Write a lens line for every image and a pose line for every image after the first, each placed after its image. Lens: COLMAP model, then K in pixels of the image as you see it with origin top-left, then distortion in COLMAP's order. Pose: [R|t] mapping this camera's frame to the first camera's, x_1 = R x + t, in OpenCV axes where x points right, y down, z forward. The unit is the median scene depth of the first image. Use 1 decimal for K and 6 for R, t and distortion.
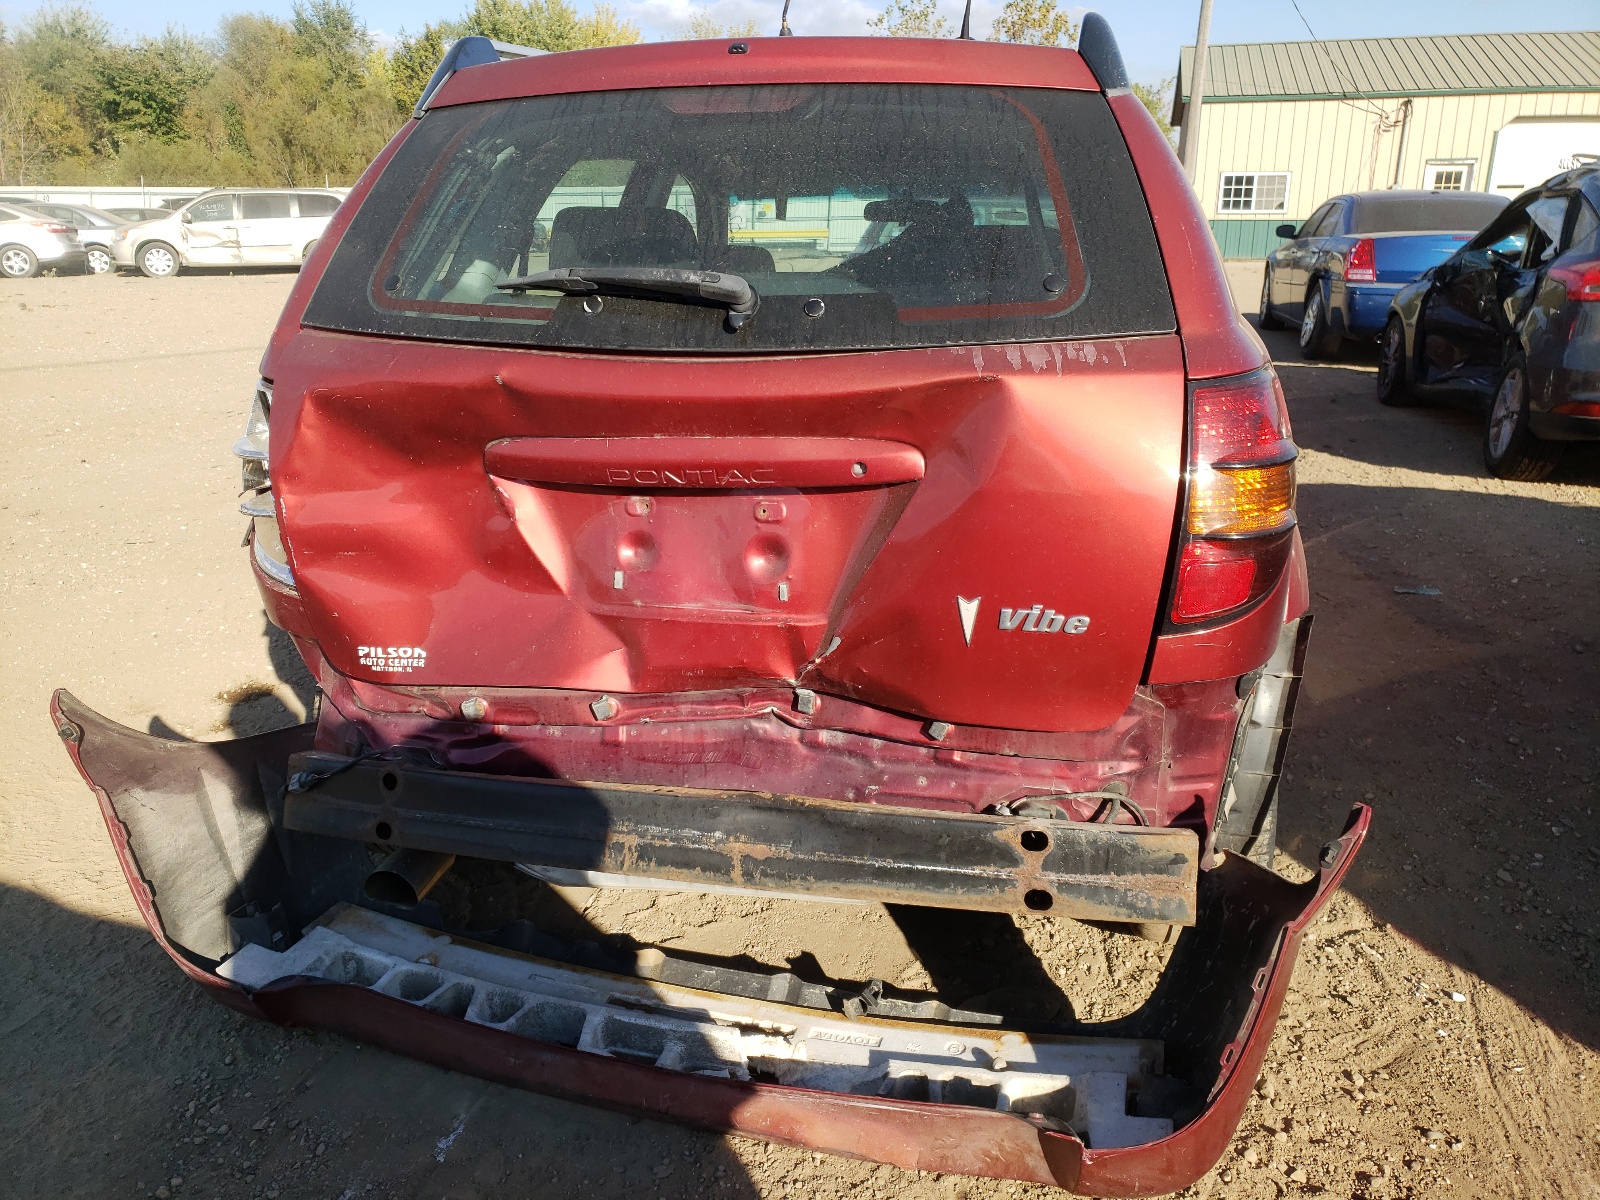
lens RADIAL K [[1220.6, 0, 772.8], [0, 1220.6, 573.6], [0, 0, 1]] dist [0.070751, -0.051632]
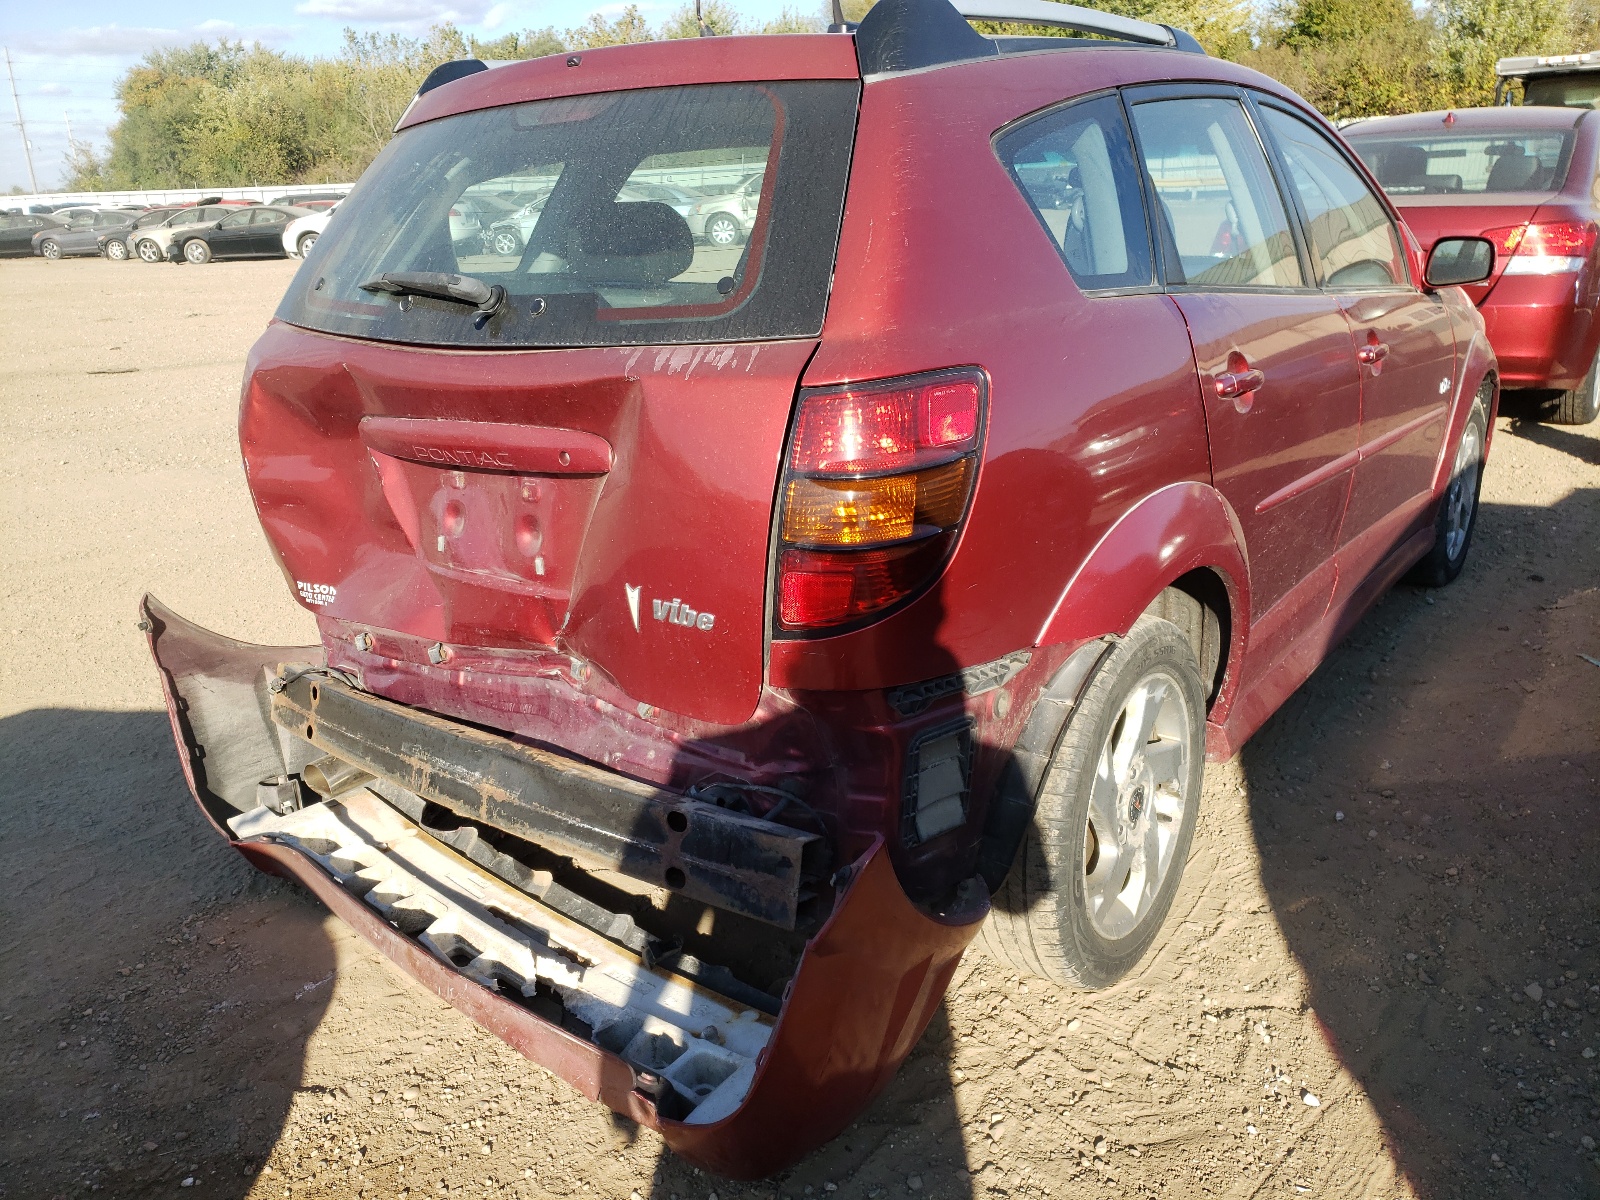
lens RADIAL K [[1220.6, 0, 785.5], [0, 1220.6, 594.5], [0, 0, 1]] dist [0.070751, -0.051632]
pose [[0.906880, 0.095619, -0.410398, 0.643995], [-0.075243, 0.995008, 0.065560, -0.046896], [0.414618, -0.028576, 0.909547, 0.085127]]
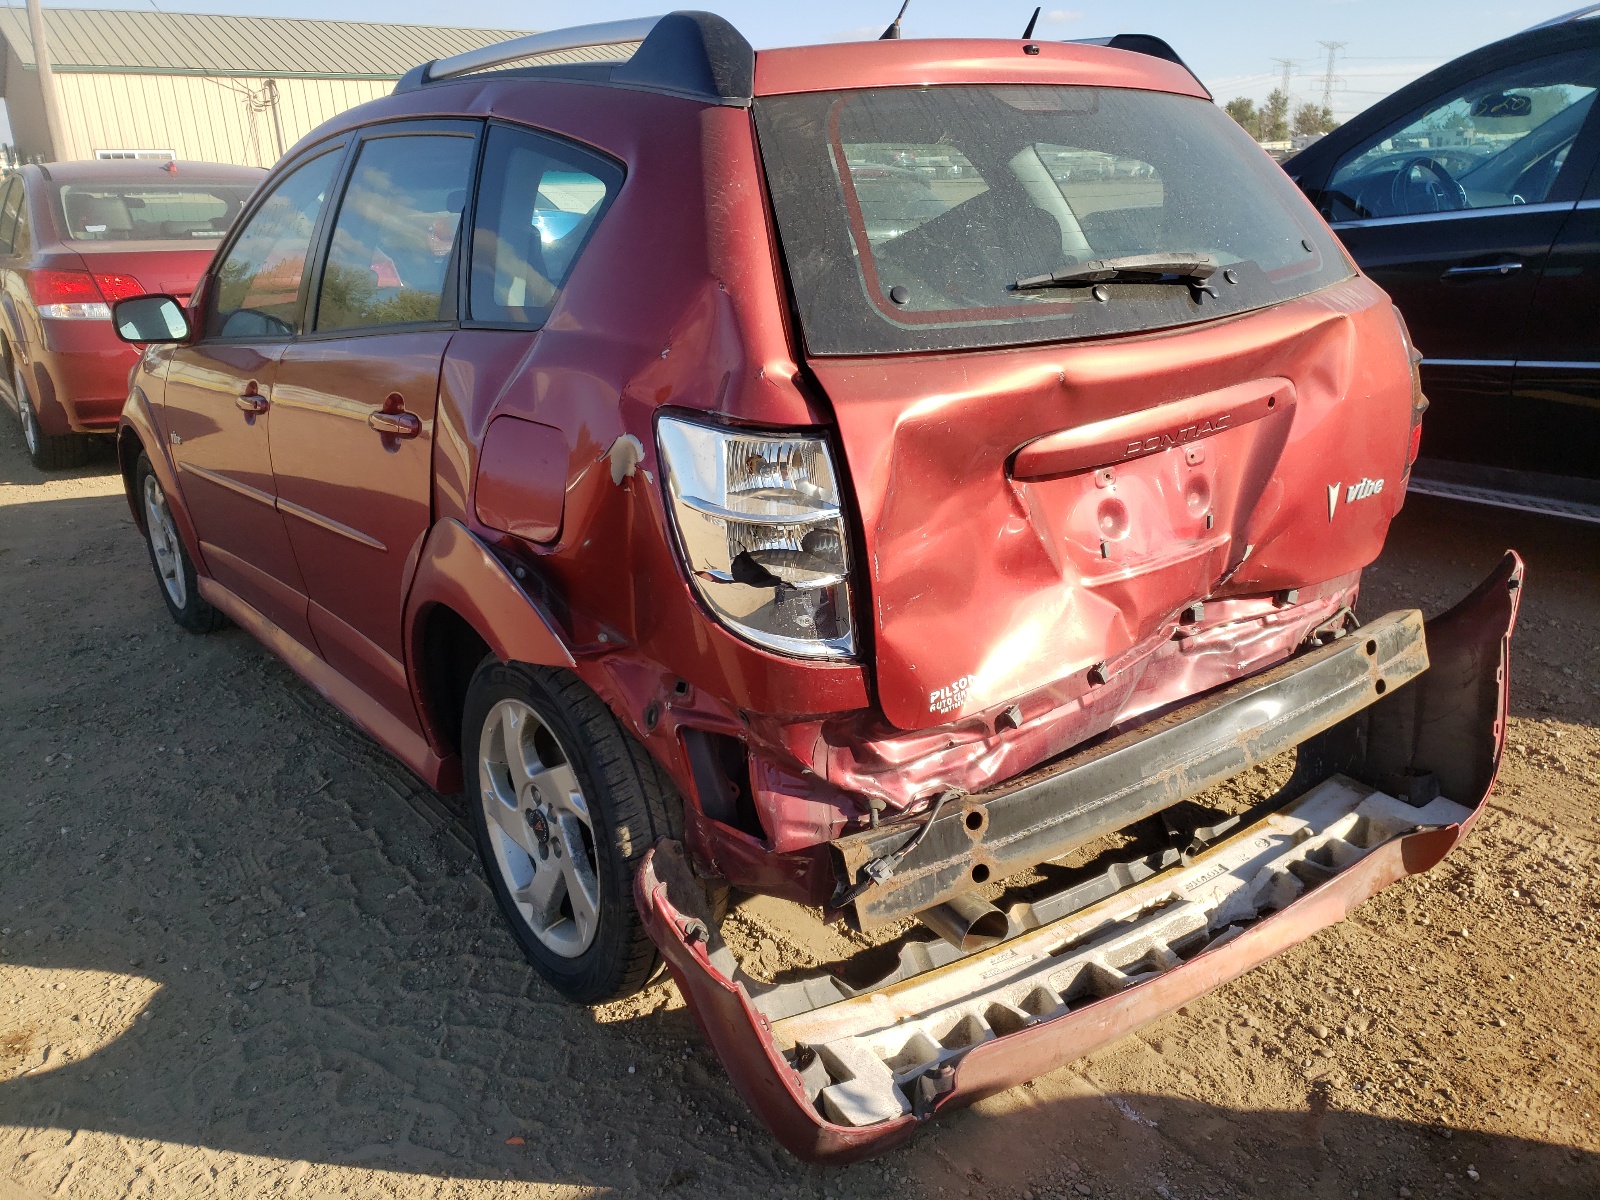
lens RADIAL K [[1220.6, 0, 802.8], [0, 1220.6, 598.5], [0, 0, 1]] dist [0.070751, -0.051632]
pose [[0.649467, -0.263442, 0.713296, -1.077609], [0.239680, 0.961171, 0.136758, -0.163614], [-0.721628, 0.082143, 0.687391, 0.457608]]
